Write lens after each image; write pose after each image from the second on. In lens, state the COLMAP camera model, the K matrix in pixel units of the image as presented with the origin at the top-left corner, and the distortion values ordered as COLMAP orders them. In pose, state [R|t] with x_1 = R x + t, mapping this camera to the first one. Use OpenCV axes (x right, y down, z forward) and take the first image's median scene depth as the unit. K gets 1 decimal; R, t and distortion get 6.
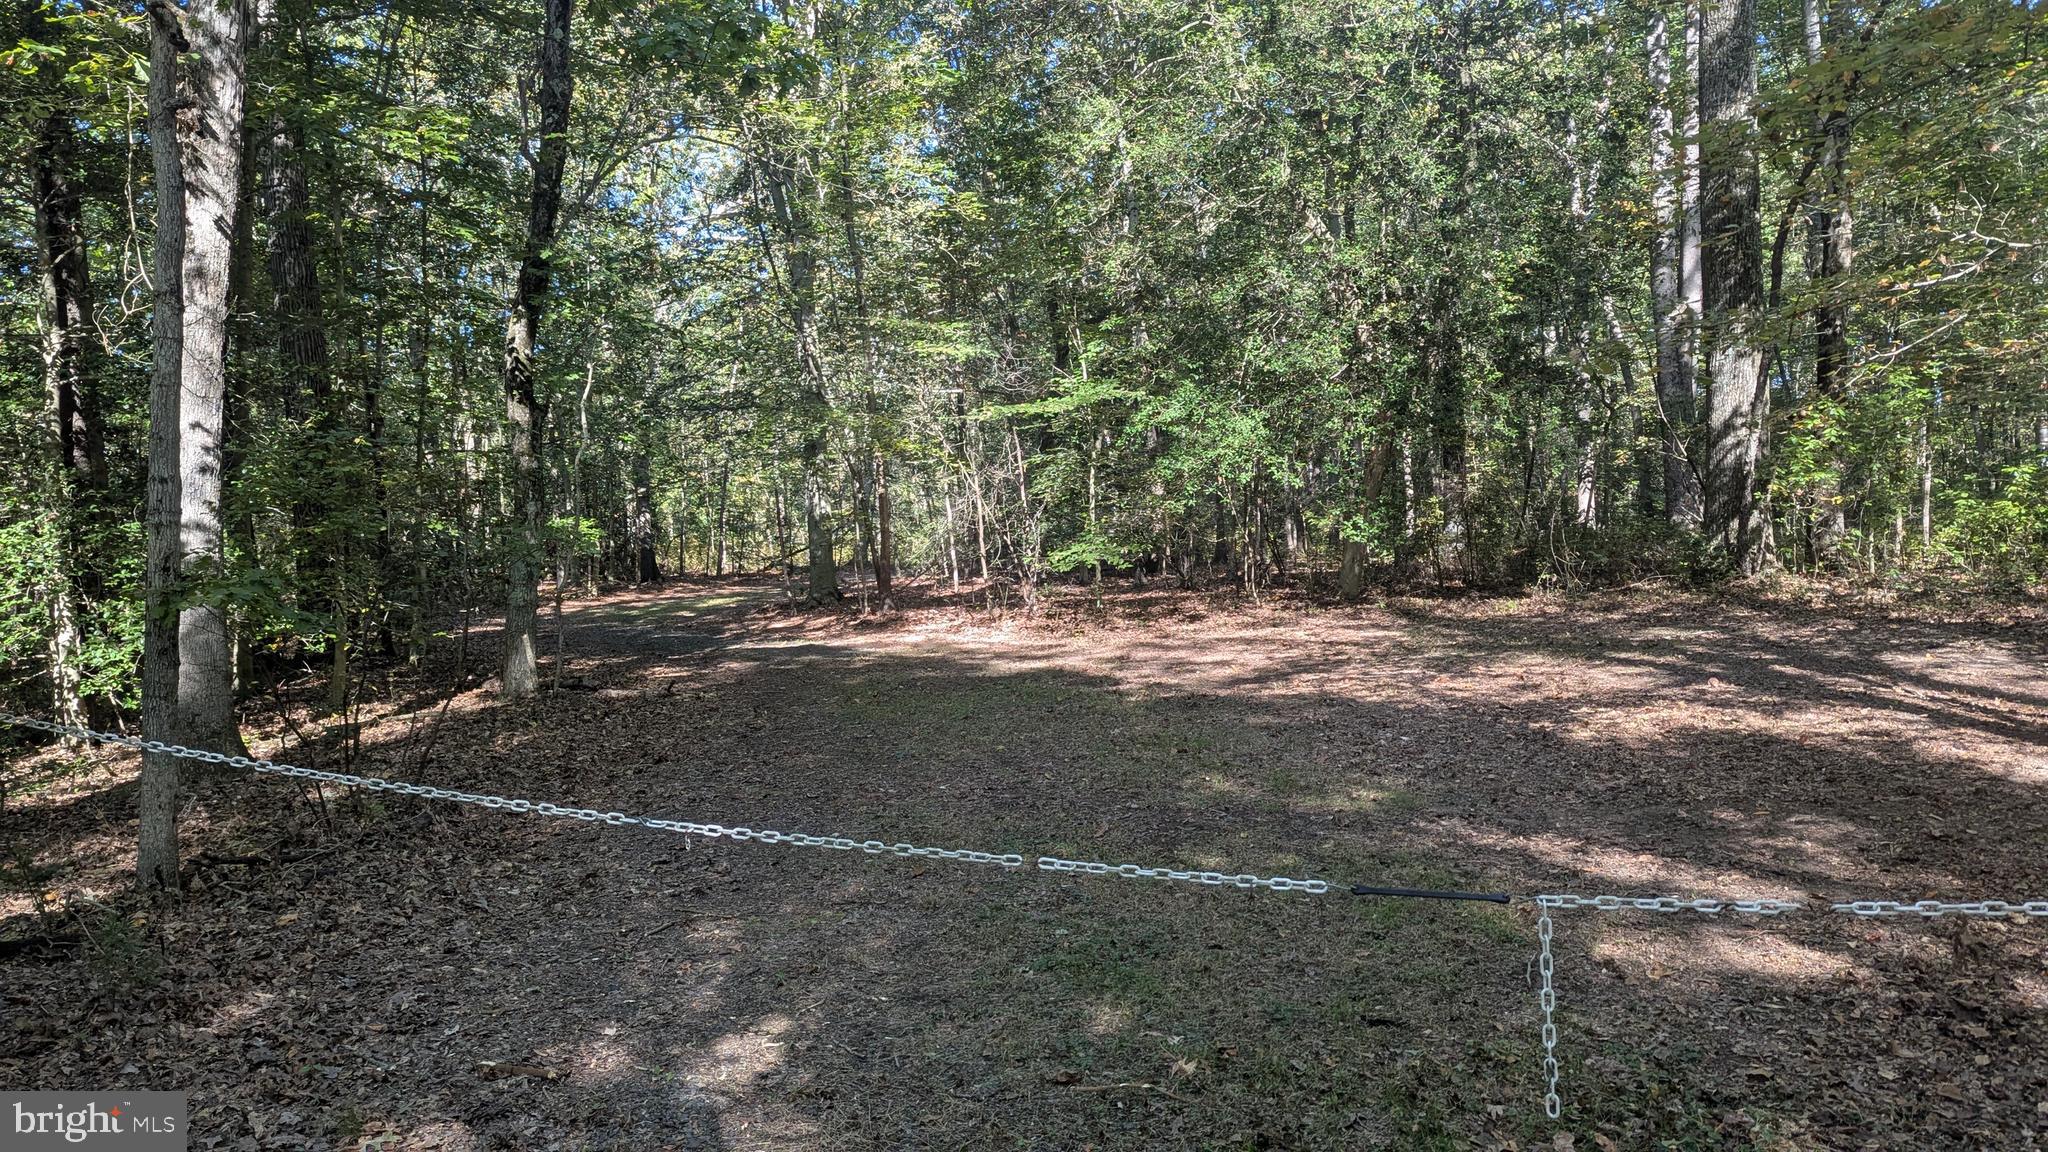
lens RADIAL K [[1474.1, 0, 1029.7], [0, 1474.1, 579.6], [0, 0, 1]] dist [0.097509, -0.097395]
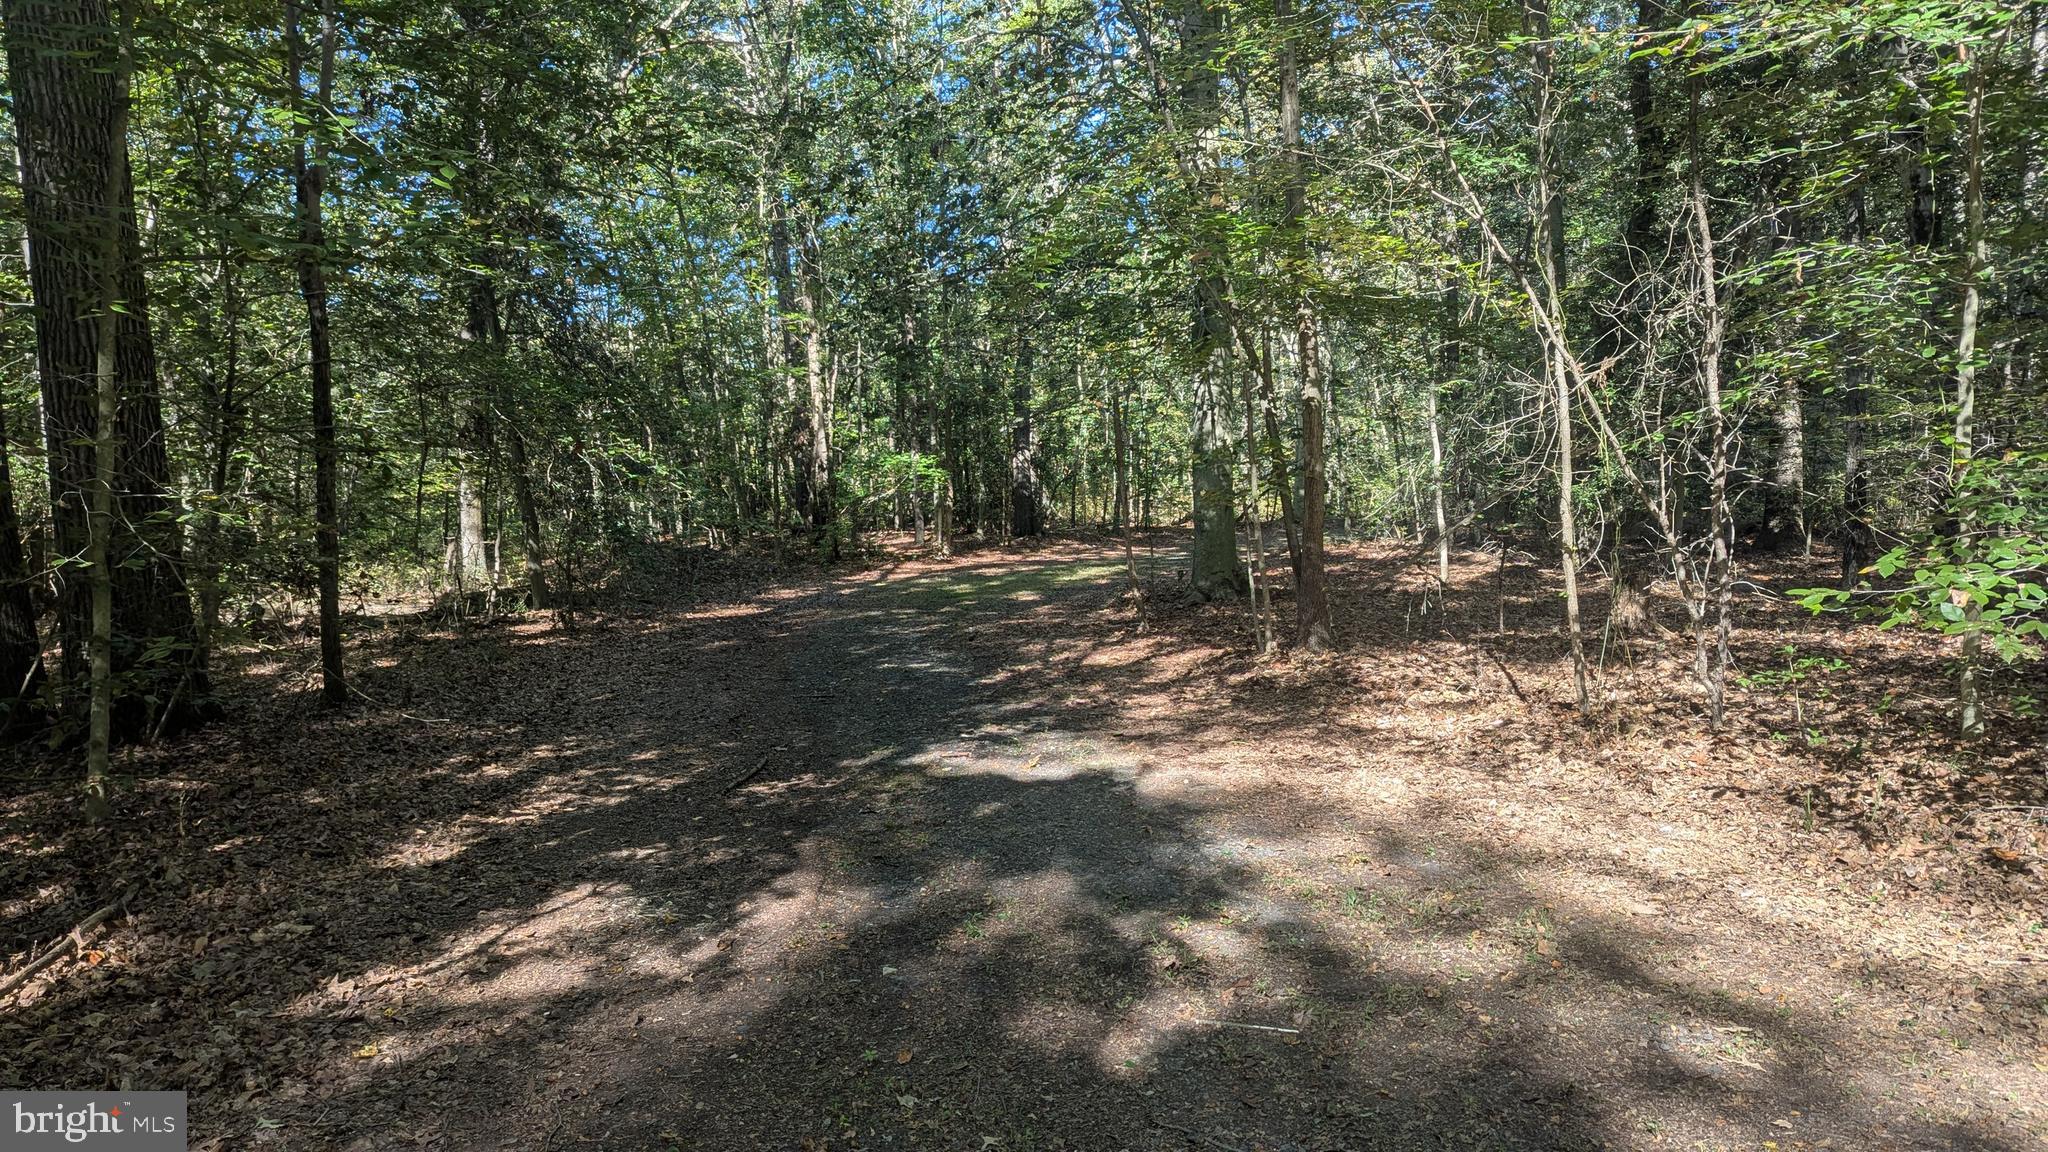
lens RADIAL K [[1474.1, 0, 1029.7], [0, 1474.1, 579.6], [0, 0, 1]] dist [0.097509, -0.097395]
pose [[0.953971, 0.035212, -0.297823, -0.038802], [-0.023779, 0.998838, 0.041924, -0.016228], [0.298953, -0.032912, 0.953700, 0.463581]]
